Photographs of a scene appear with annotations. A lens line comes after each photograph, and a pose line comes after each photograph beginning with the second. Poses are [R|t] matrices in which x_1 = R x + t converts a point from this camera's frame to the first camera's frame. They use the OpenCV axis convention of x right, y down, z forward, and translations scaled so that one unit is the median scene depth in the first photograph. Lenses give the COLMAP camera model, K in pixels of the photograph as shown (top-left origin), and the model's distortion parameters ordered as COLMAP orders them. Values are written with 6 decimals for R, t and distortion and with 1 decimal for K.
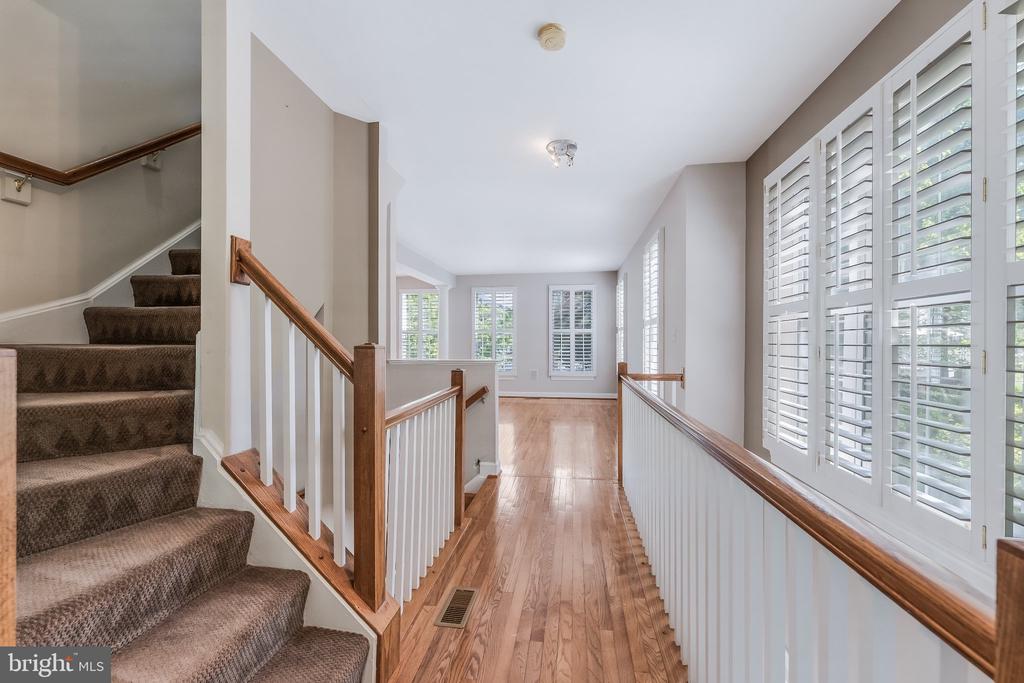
lens RADIAL K [[413.2, 0, 512.4], [0, 413.2, 343.2], [0, 0, 1]] dist [0.001148, -0.000997]
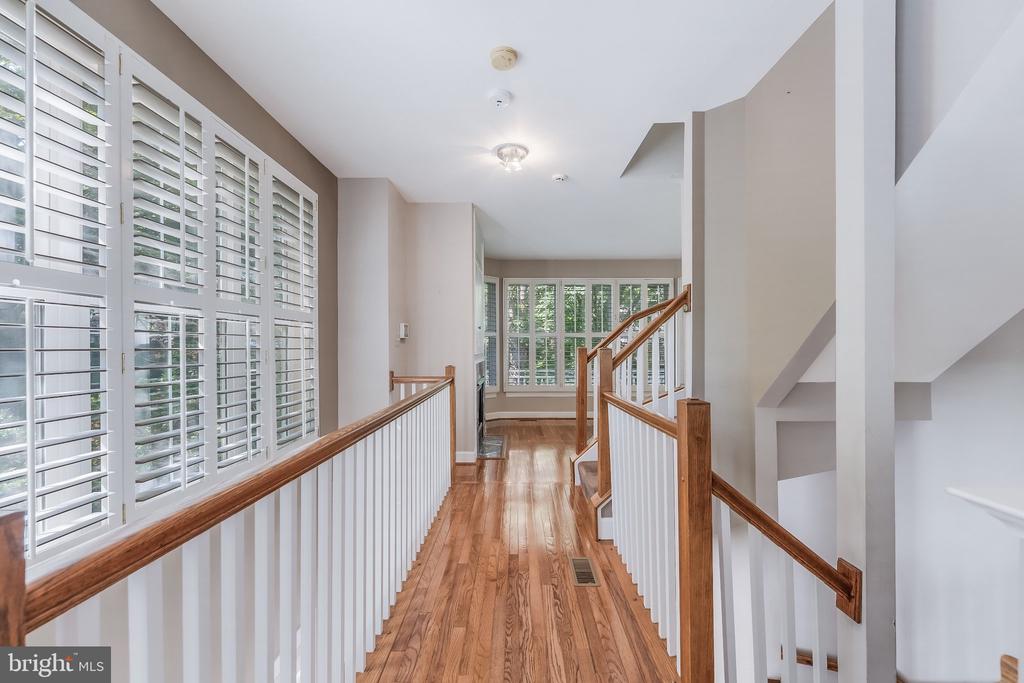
lens RADIAL K [[413.2, 0, 504.6], [0, 413.2, 345.4], [0, 0, 1]] dist [0.001148, -0.000997]
pose [[-0.992774, 0.001268, -0.119995, 0.215413], [0.002297, 0.999962, -0.008437, 0.005815], [0.119980, -0.008652, -0.992739, 2.002414]]
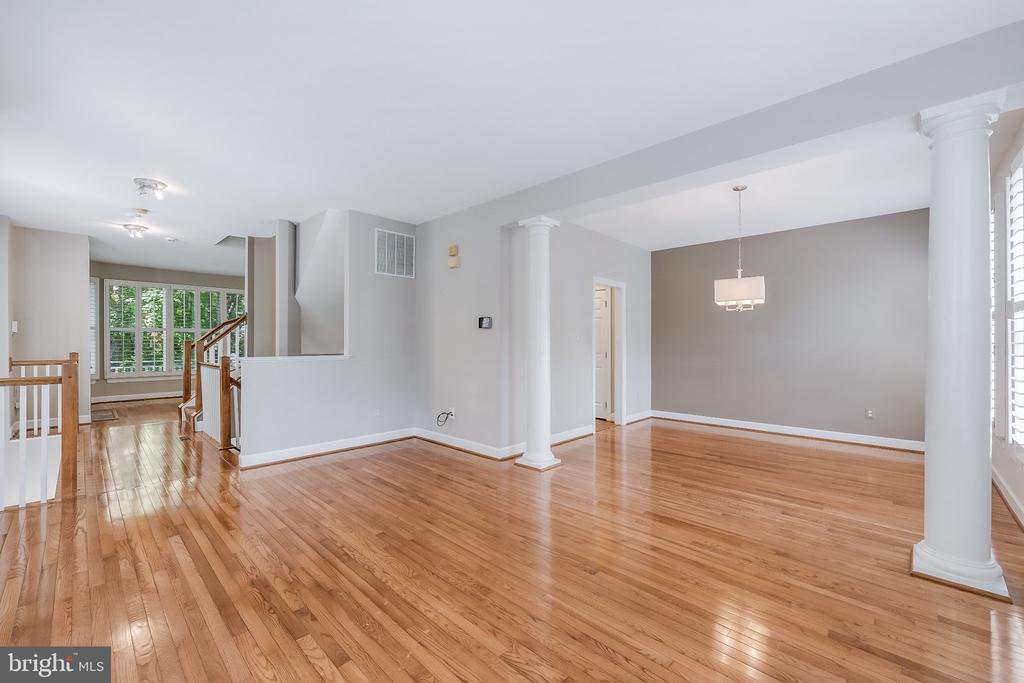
lens RADIAL K [[413.2, 0, 517.9], [0, 413.2, 341.1], [0, 0, 1]] dist [0.001148, -0.000997]
pose [[-0.572597, 0.001627, -0.819835, 0.358365], [0.002818, 0.999996, 0.000017, 0.007888], [0.819832, -0.002300, -0.572600, 2.518925]]
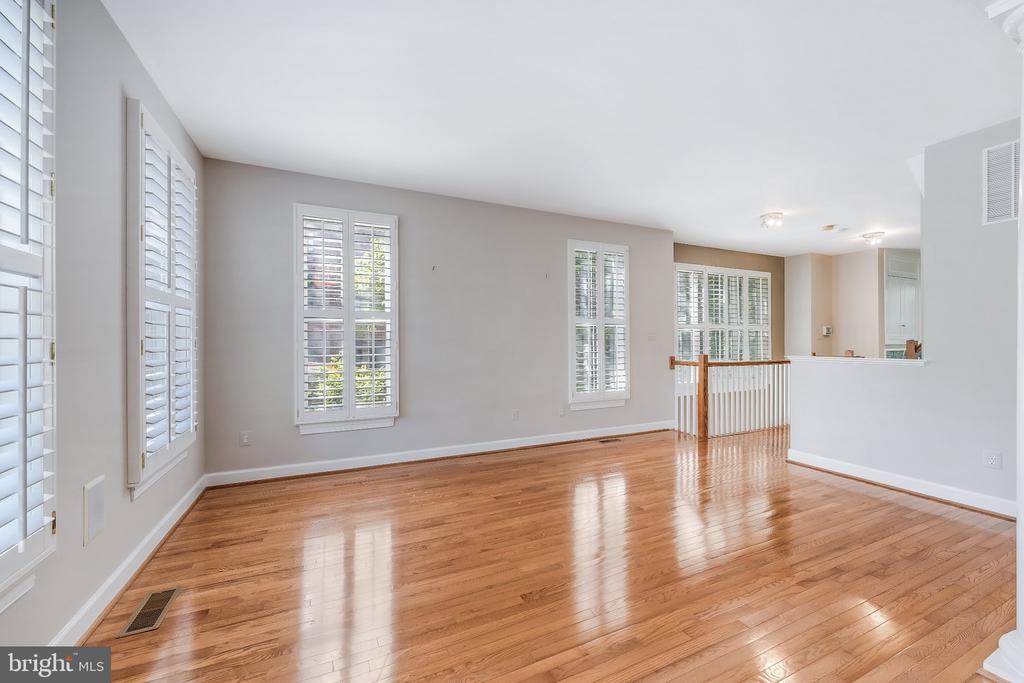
lens RADIAL K [[413.2, 0, 518.3], [0, 413.2, 343.9], [0, 0, 1]] dist [0.001148, -0.000997]
pose [[-0.547319, 0.008353, 0.836882, -0.105882], [0.006284, 0.999963, -0.005871, 0.011643], [-0.836900, 0.002046, -0.547351, 2.540720]]
